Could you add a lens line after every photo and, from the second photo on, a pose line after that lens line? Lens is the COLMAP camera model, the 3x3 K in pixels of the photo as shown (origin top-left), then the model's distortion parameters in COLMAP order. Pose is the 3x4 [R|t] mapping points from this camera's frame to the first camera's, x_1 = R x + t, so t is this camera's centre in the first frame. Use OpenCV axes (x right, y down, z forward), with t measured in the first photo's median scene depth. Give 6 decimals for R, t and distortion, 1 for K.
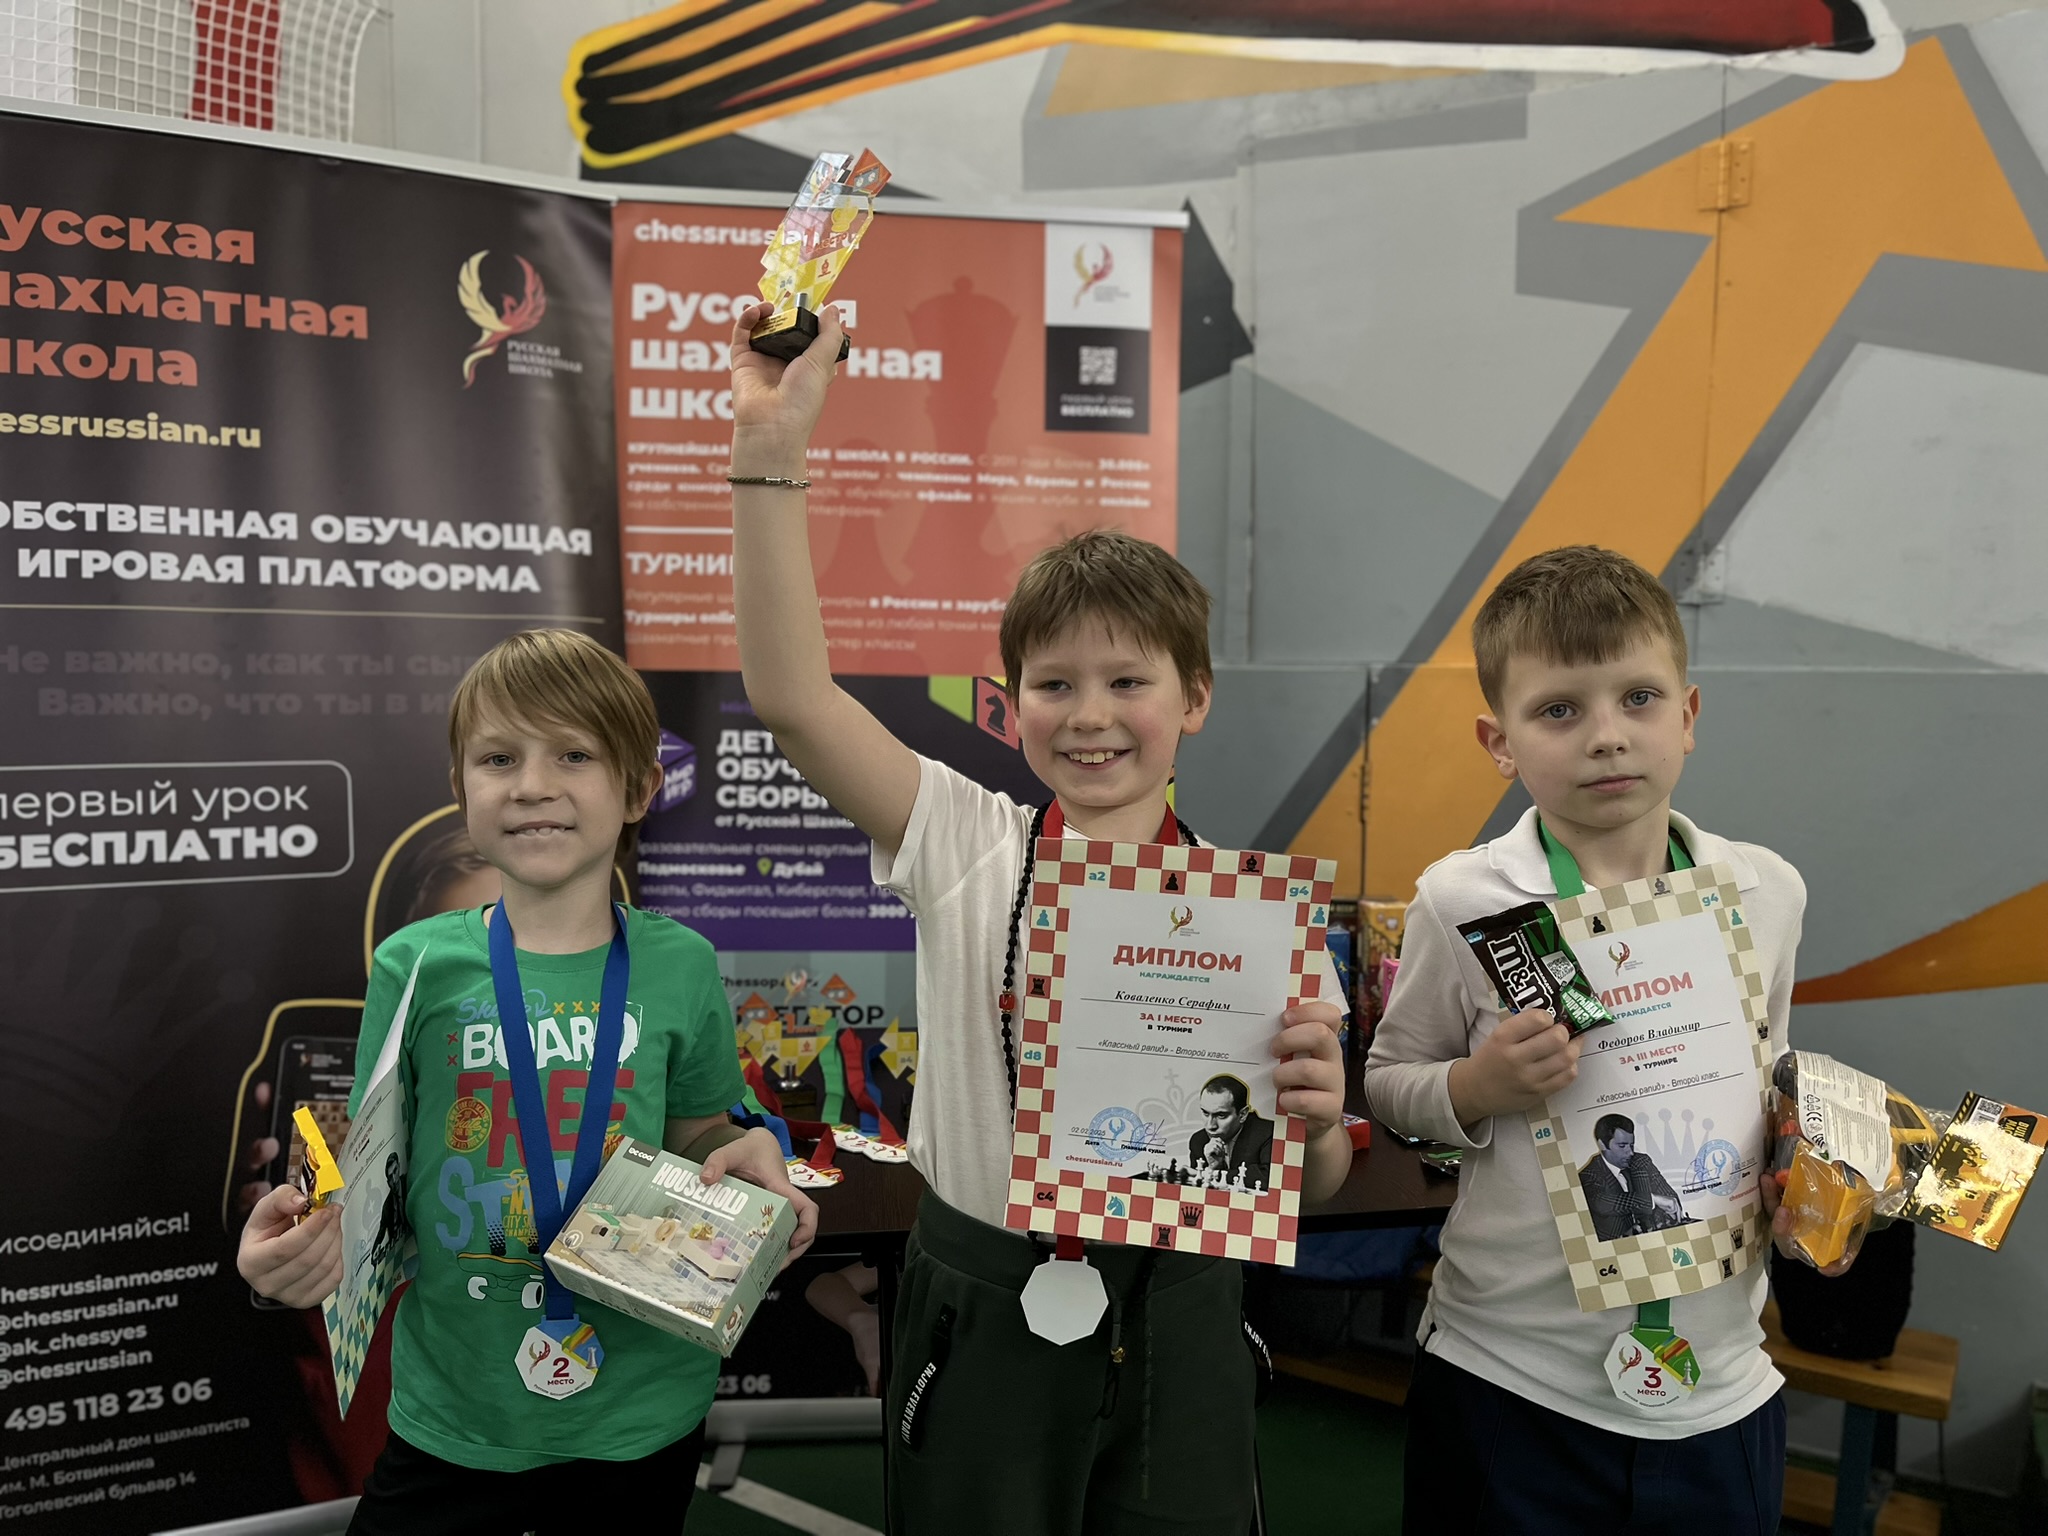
lens RADIAL K [[1520.6, 0, 1025.1], [0, 1520.6, 776.2], [0, 0, 1]] dist [0.080263, -0.128239]
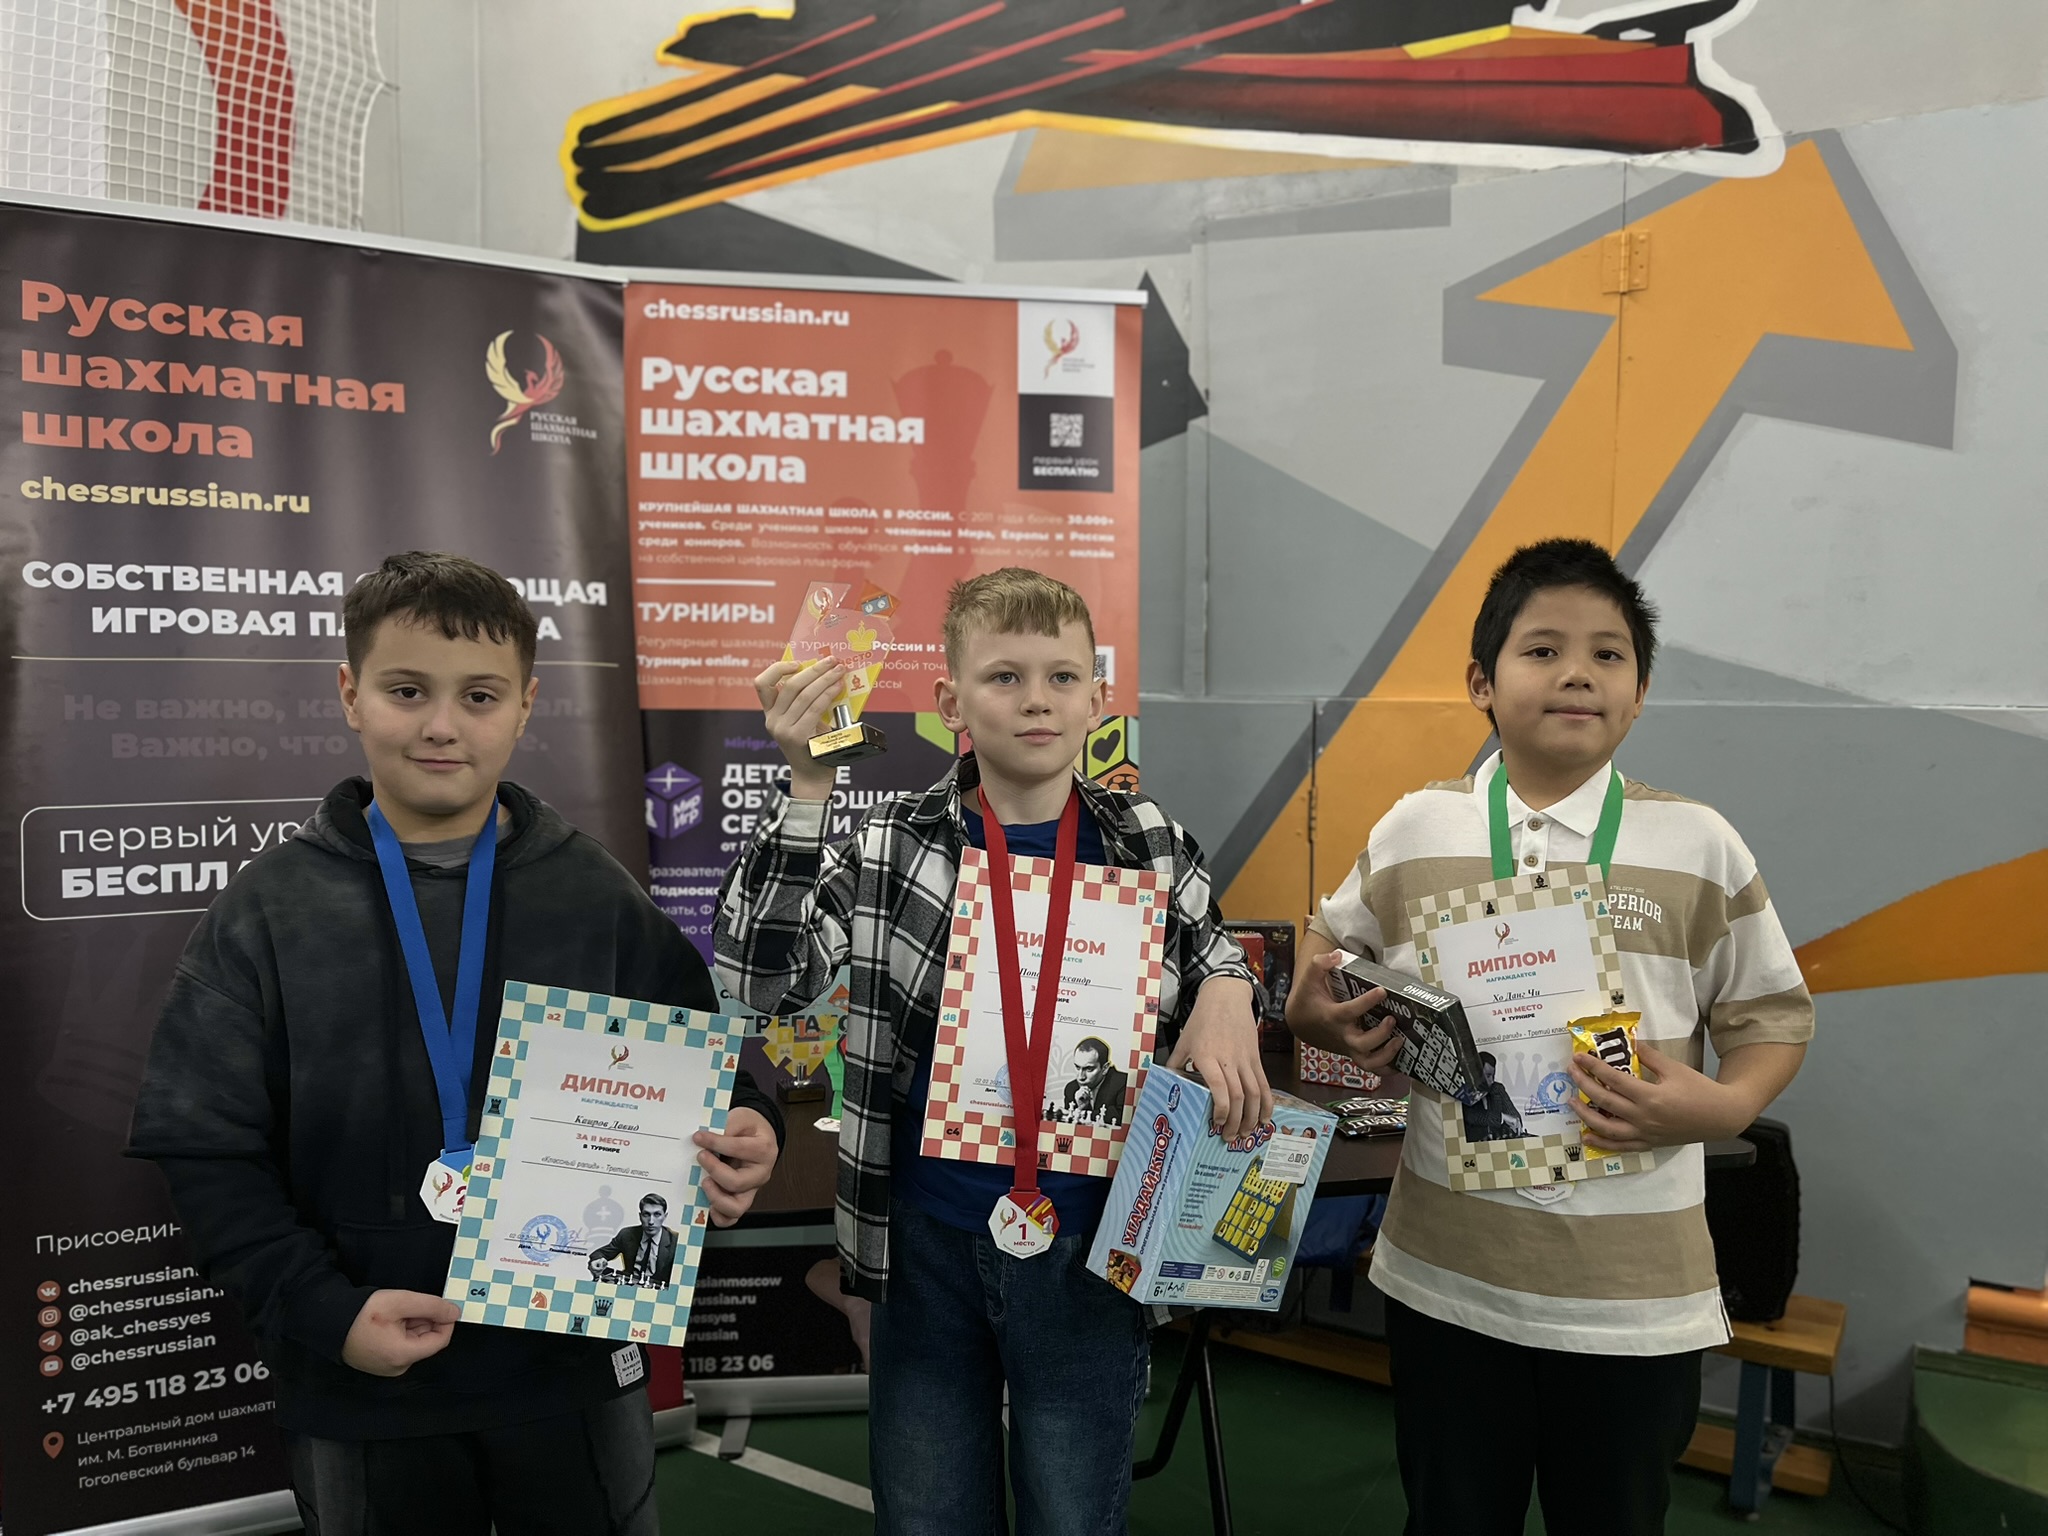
lens RADIAL K [[1529.1, 0, 1024.0], [0, 1529.1, 768.0], [0, 0, 1]] dist [0.071159, -0.114498]
pose [[0.999712, -0.006763, 0.023011, -0.010284], [0.007072, 0.999886, -0.013376, -0.010916], [-0.022918, 0.013535, 0.999646, -0.104495]]
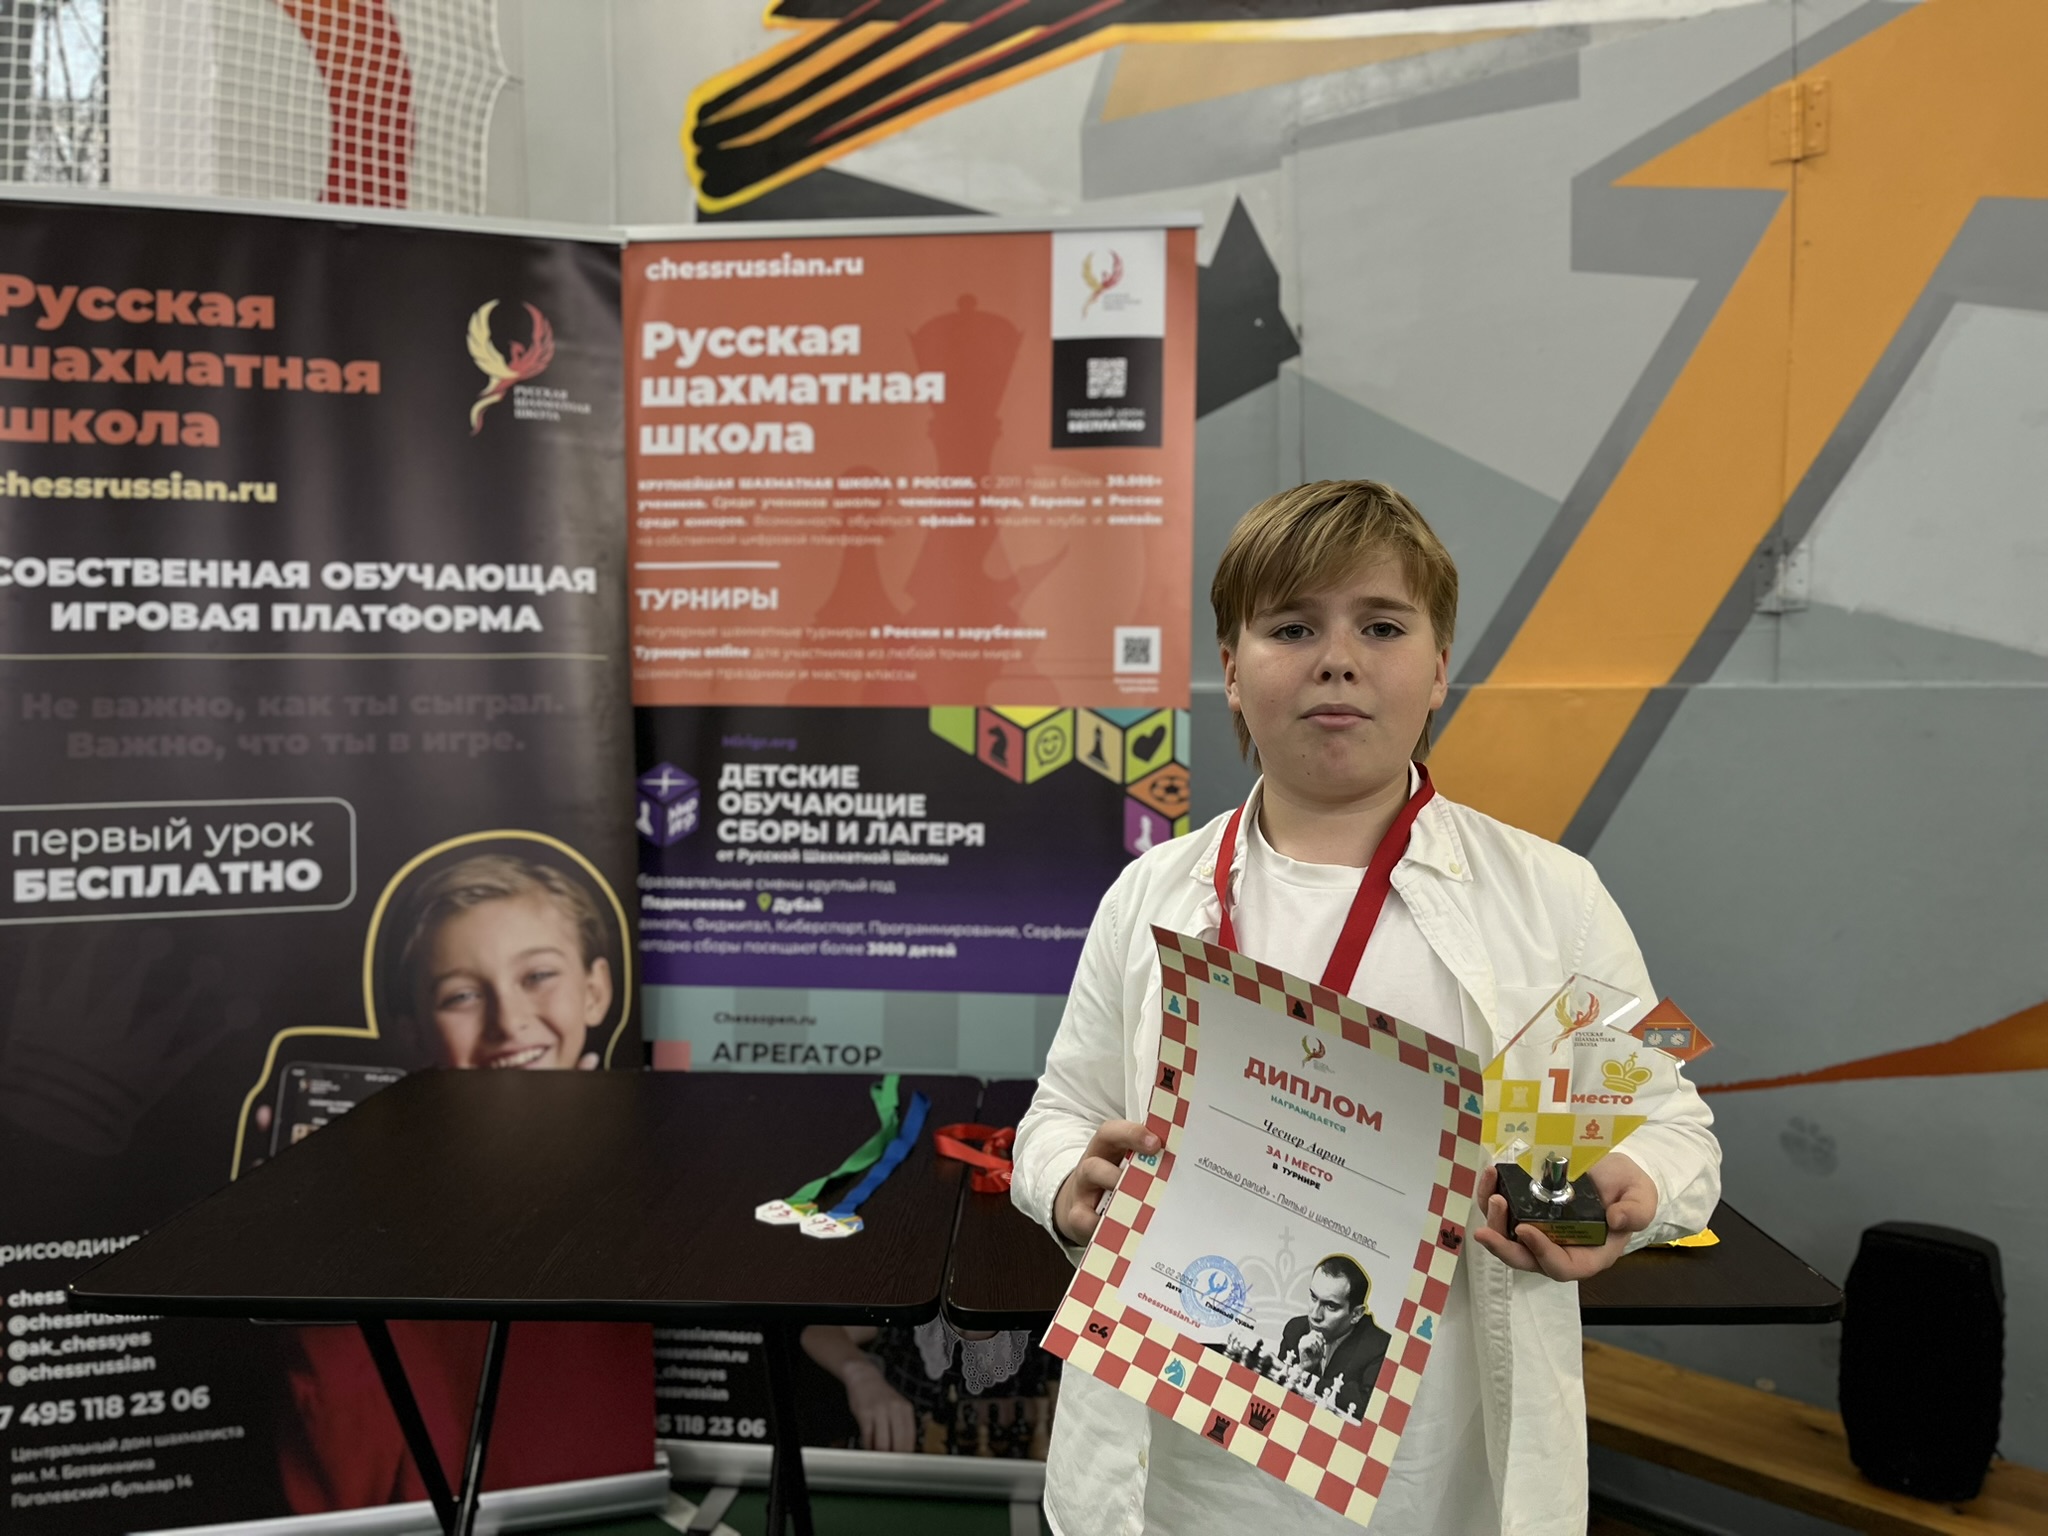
lens RADIAL K [[1512.6, 0, 1038.5], [0, 1512.6, 781.3], [0, 0, 1]] dist [0.076770, -0.116921]
pose [[0.980904, -0.005142, -0.194425, 0.195320], [0.003435, 0.999953, -0.009117, -0.009382], [0.194463, 0.008275, 0.980875, 0.068304]]
